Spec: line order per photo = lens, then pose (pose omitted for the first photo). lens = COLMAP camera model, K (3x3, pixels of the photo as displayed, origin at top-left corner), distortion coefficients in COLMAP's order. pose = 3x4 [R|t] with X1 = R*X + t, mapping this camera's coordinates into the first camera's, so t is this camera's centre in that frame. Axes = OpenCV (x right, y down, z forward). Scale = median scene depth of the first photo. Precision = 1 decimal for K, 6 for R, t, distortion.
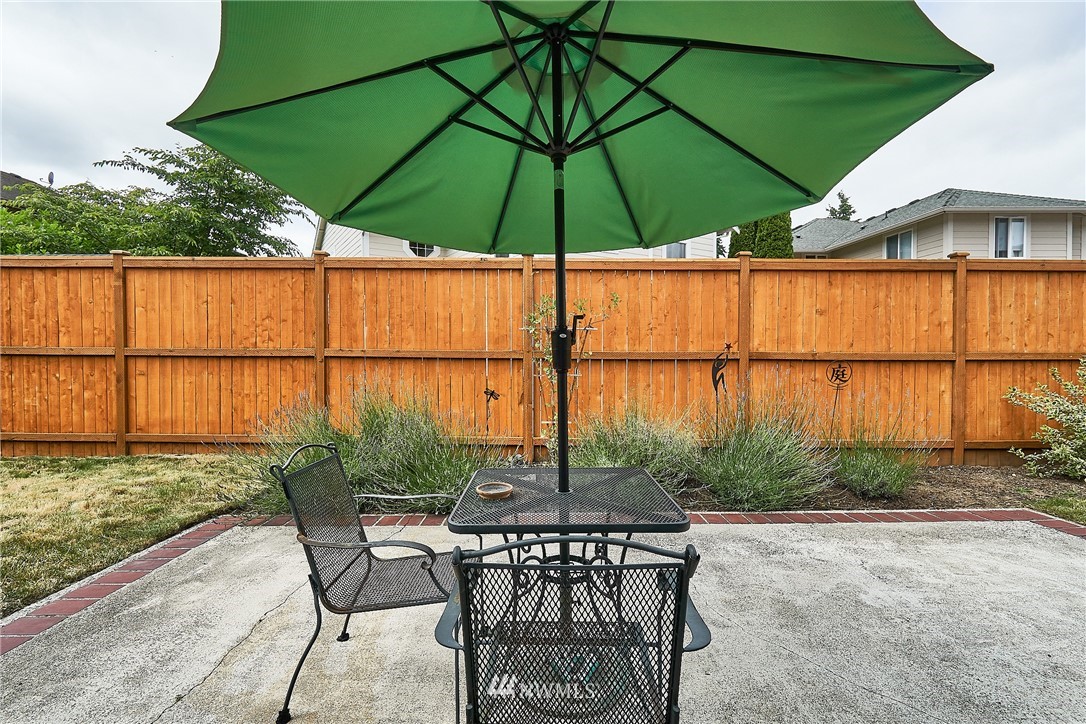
lens RADIAL K [[480.5, 0, 543.0], [0, 480.5, 362.0], [0, 0, 1]] dist [0.001042, 0.000244]
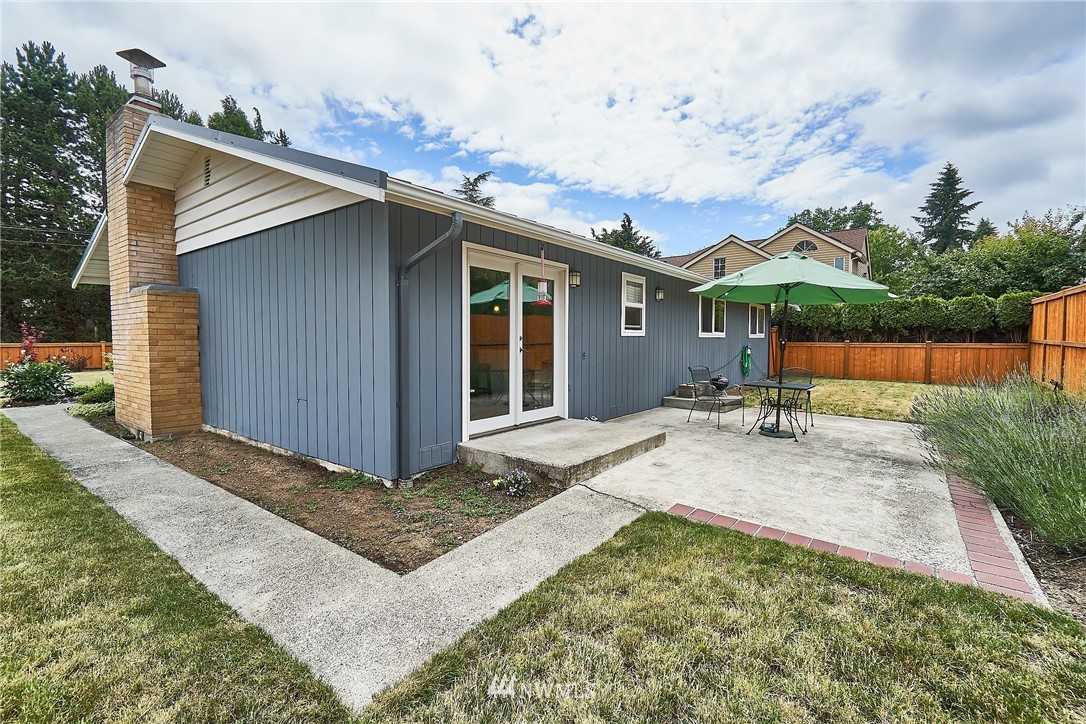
lens RADIAL K [[480.5, 0, 543.0], [0, 480.5, 362.0], [0, 0, 1]] dist [0.001042, 0.000244]
pose [[-0.621544, 0.038824, -0.782417, 2.273691], [-0.008863, 0.998359, 0.056580, -0.057915], [0.783329, 0.042102, -0.620179, 1.036498]]
